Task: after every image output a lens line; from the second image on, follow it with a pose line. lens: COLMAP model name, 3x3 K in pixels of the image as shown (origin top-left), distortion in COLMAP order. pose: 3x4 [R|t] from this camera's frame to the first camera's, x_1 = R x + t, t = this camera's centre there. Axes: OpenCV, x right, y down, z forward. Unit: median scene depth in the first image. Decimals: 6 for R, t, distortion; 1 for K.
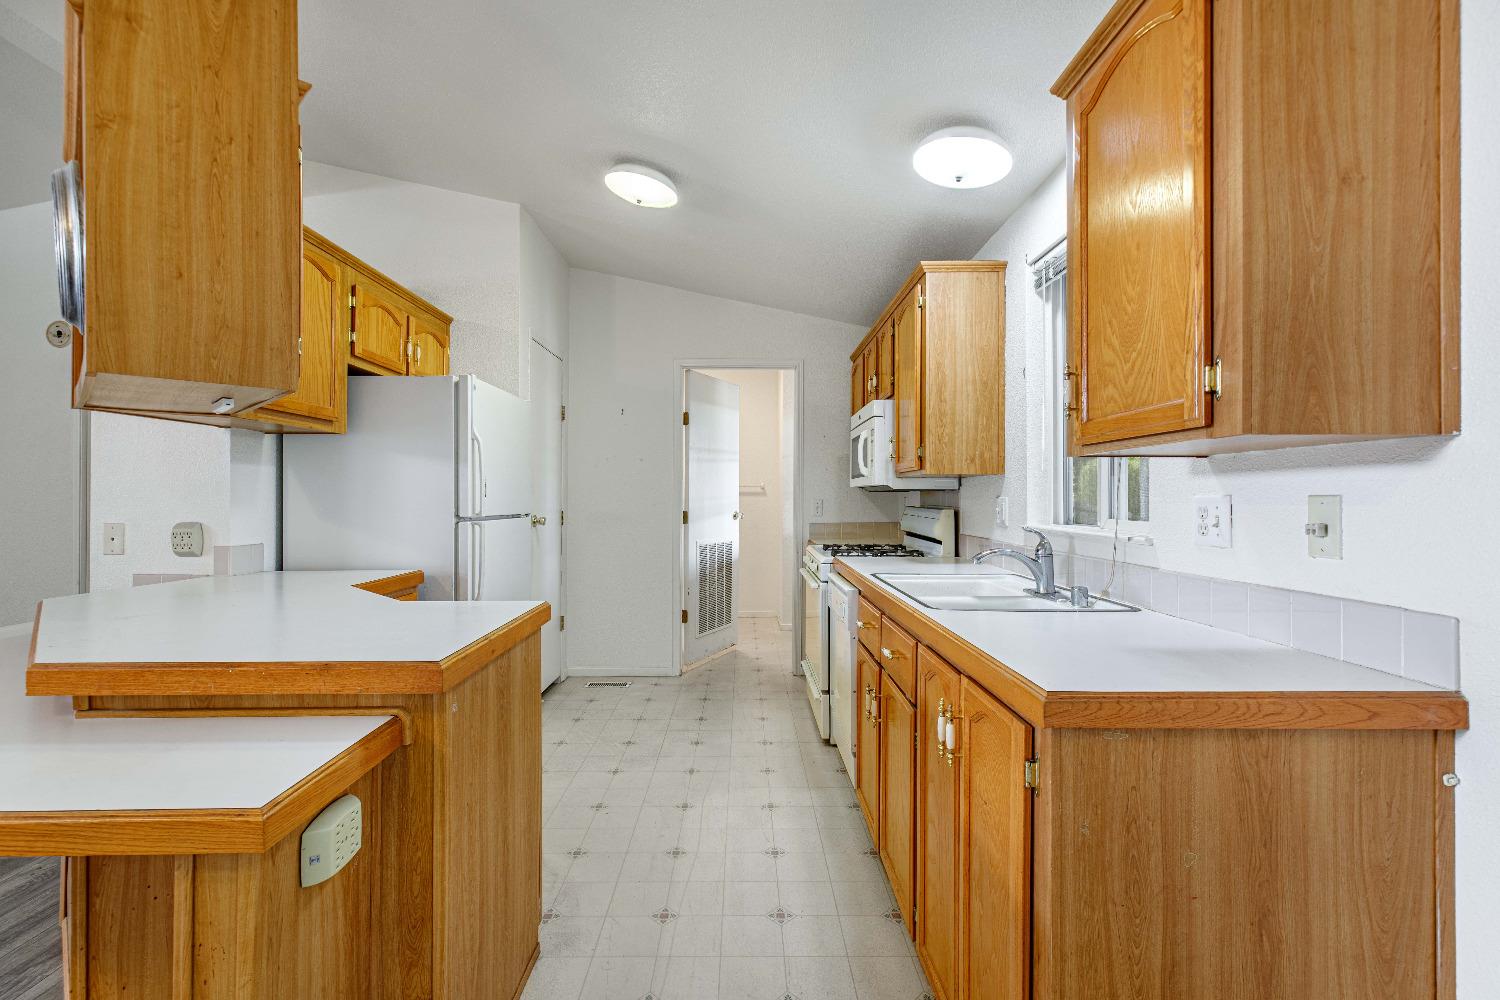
lens RADIAL K [[672.6, 0, 742.2], [0, 672.6, 496.2], [0, 0, 1]] dist [0.002066, 0.000836]
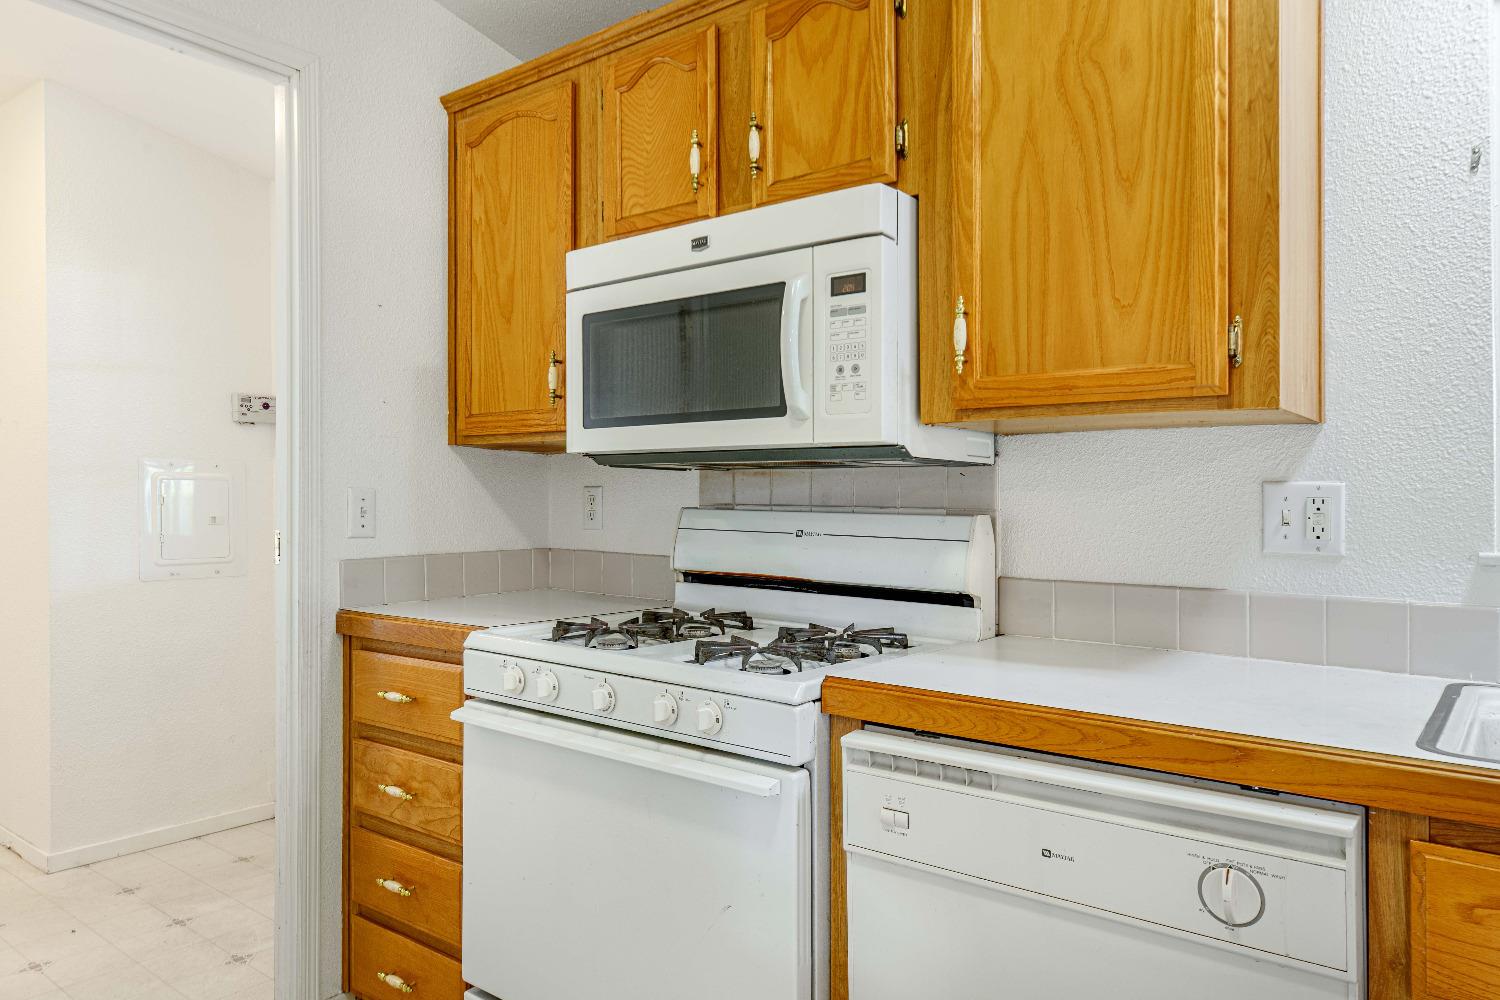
lens RADIAL K [[1024.2, 0, 741.4], [0, 1024.2, 504.4], [0, 0, 1]] dist [0.023373, -0.004108]
pose [[0.633709, 0.001722, 0.773570, -0.747125], [-0.009858, 0.999934, 0.005850, 0.037108], [-0.773509, -0.011334, 0.633684, 2.328812]]
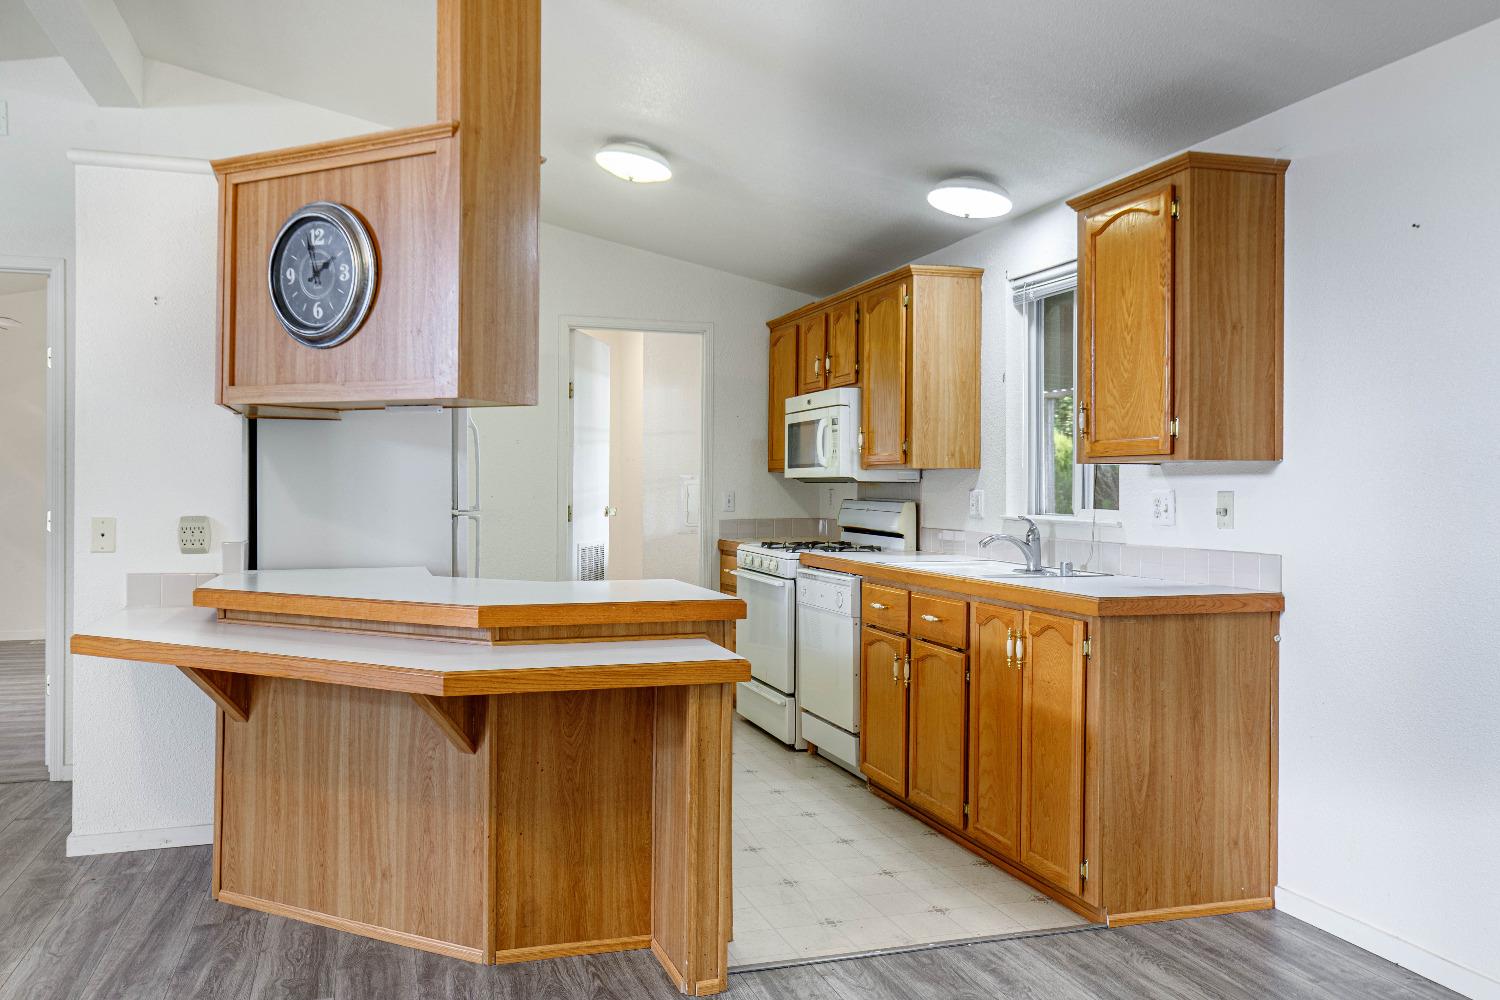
lens RADIAL K [[1154.1, 0, 704.6], [0, 1154.1, 493.6], [0, 0, 1]] dist [0.007552, -0.006473]
pose [[0.961468, 0.001191, 0.274913, -1.398002], [-0.003624, 0.999959, 0.008343, -0.018365], [-0.274892, -0.009018, 0.961433, -1.677359]]
